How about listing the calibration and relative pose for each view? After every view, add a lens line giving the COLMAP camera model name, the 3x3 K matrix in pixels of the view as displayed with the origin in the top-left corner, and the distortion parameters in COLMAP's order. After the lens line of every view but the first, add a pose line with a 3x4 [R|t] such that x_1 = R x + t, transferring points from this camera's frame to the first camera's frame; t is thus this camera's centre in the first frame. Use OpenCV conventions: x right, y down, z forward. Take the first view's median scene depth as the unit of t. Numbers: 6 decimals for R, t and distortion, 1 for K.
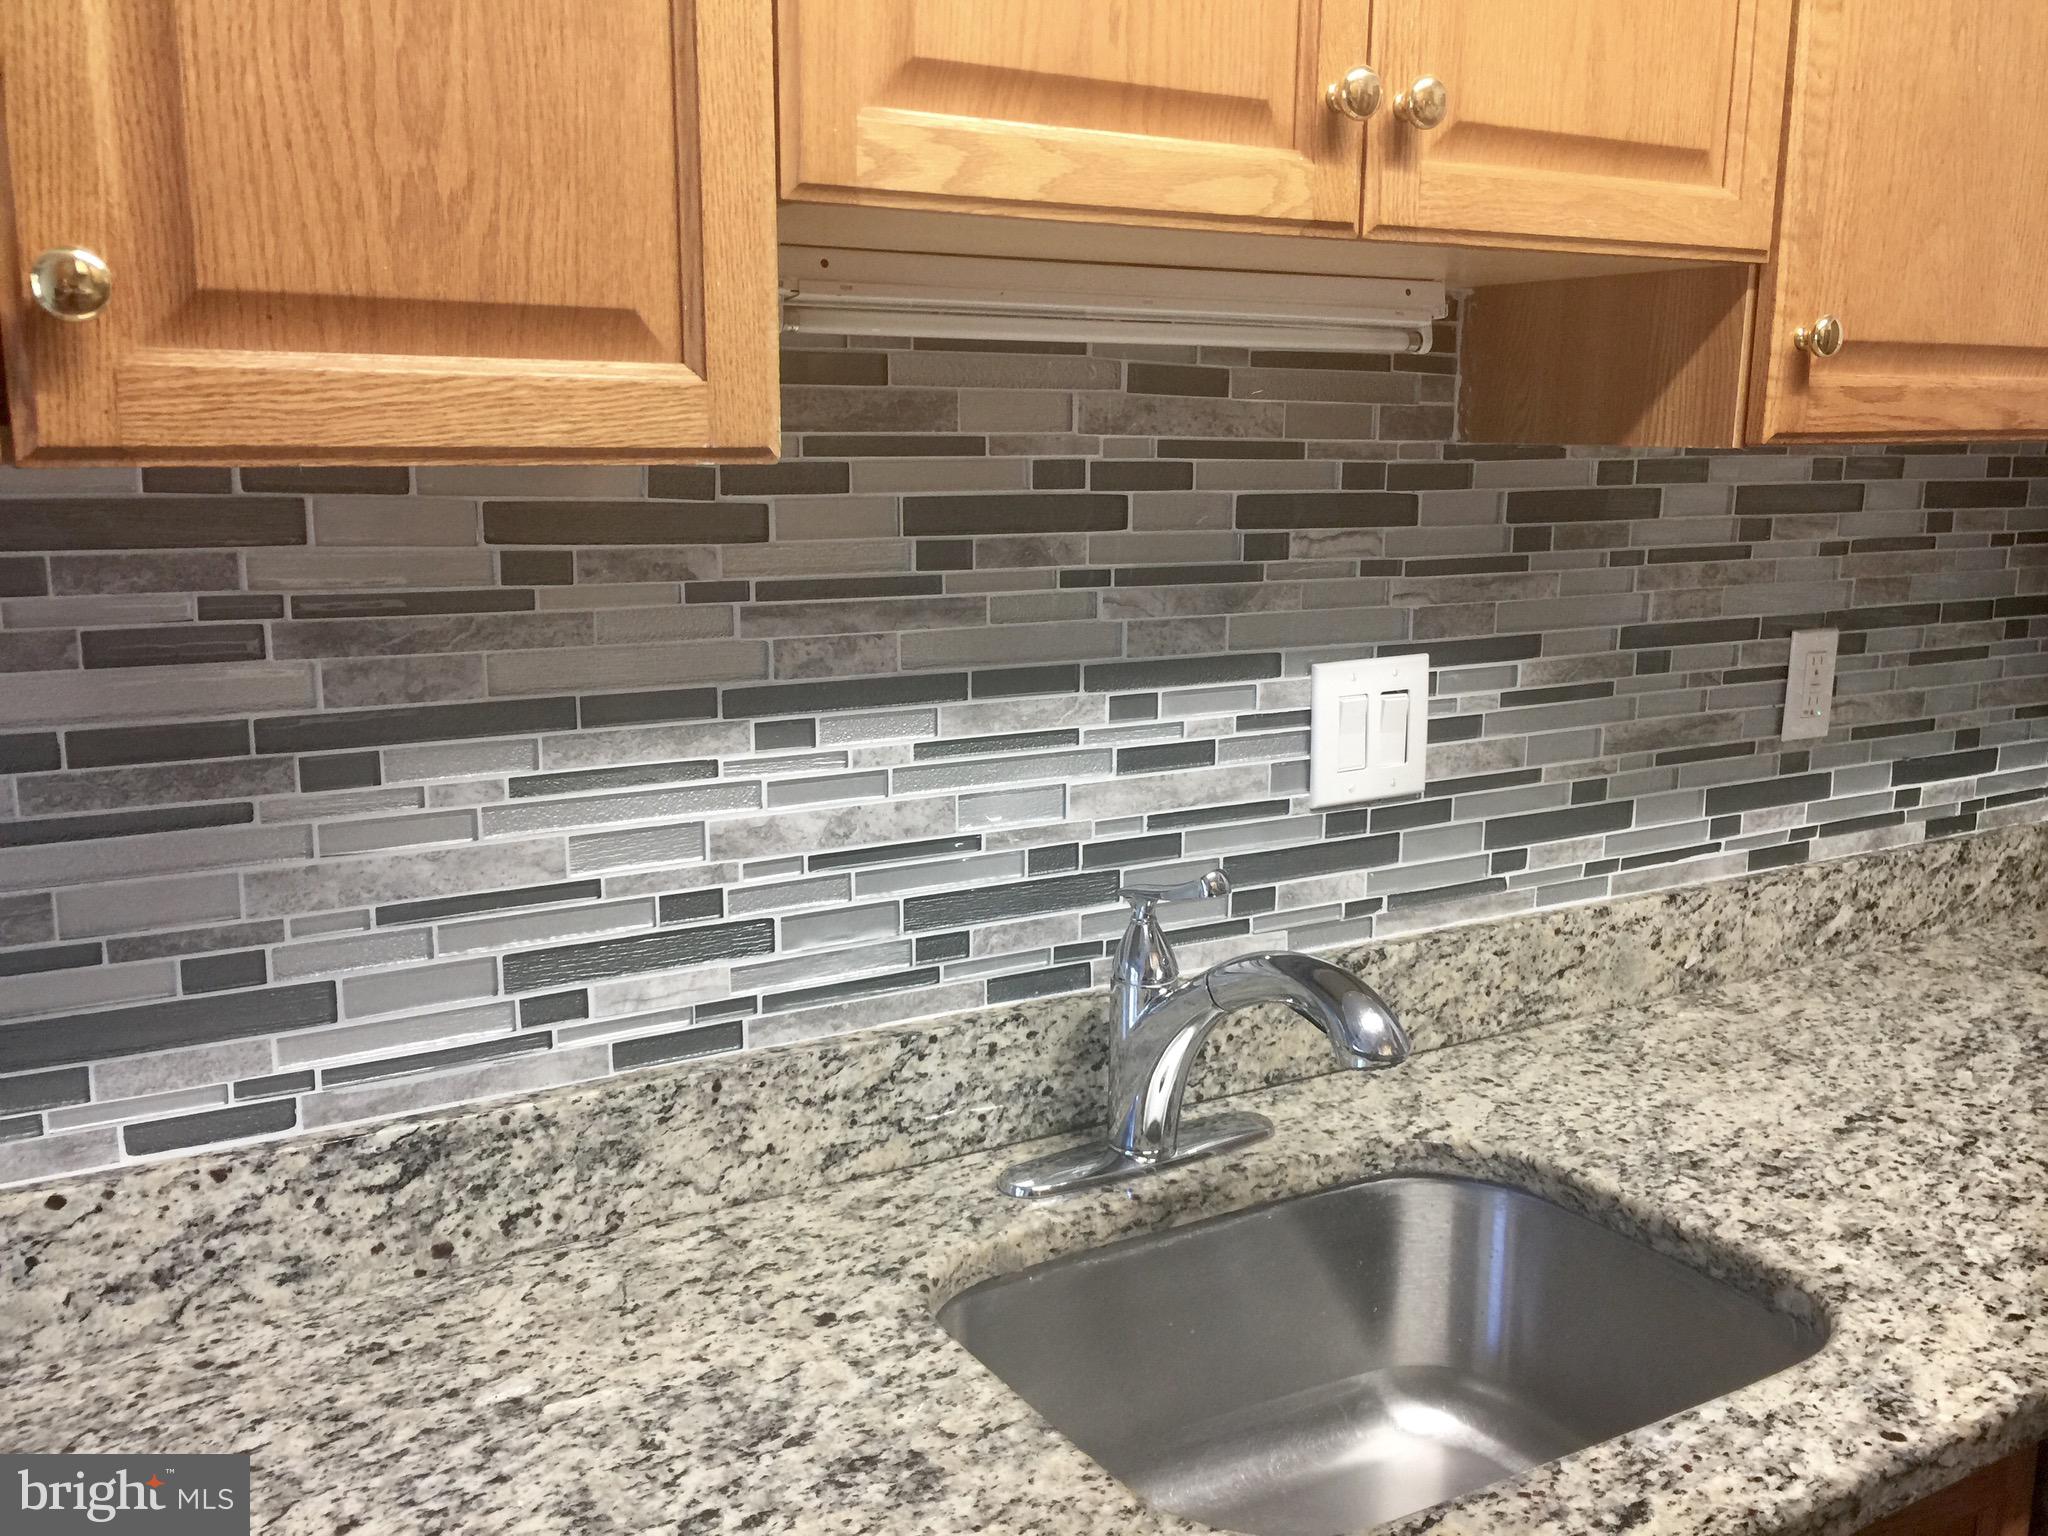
lens RADIAL K [[1749.0, 0, 1011.7], [0, 1749.0, 758.6], [0, 0, 1]] dist [0.074305, -0.100172]
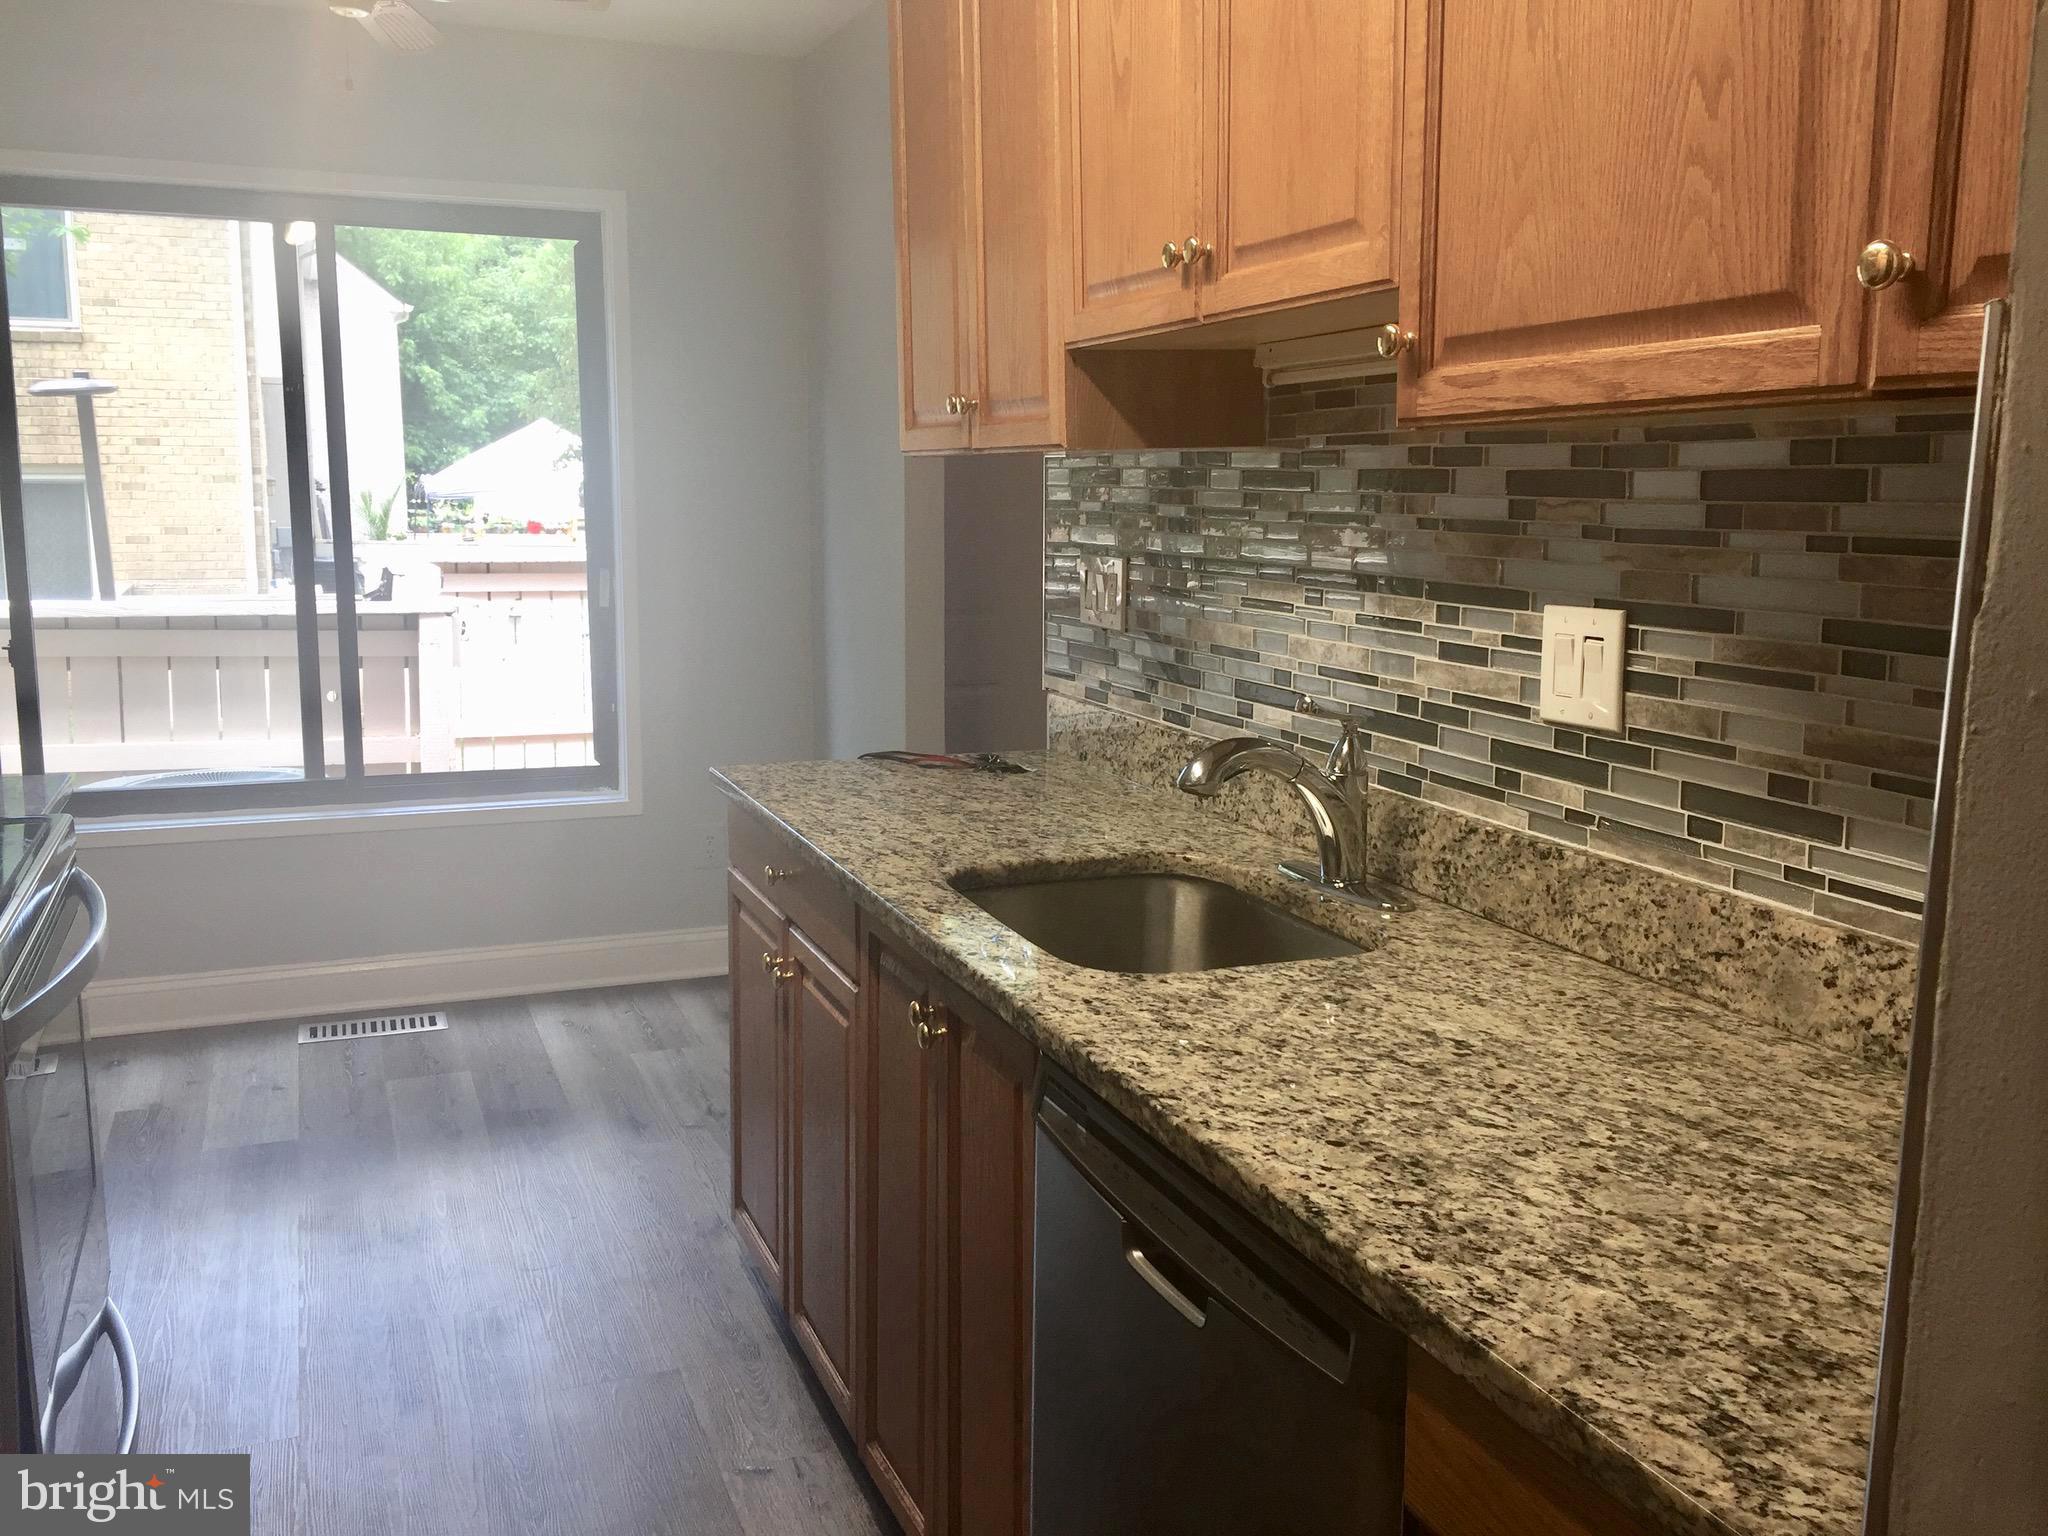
lens RADIAL K [[1749.0, 0, 1011.7], [0, 1749.0, 758.6], [0, 0, 1]] dist [0.074305, -0.100172]
pose [[-0.155418, 0.157495, -0.975213, 1.507260], [-0.169692, 0.968278, 0.183419, -0.114935], [0.973165, 0.193993, -0.123762, 0.809032]]
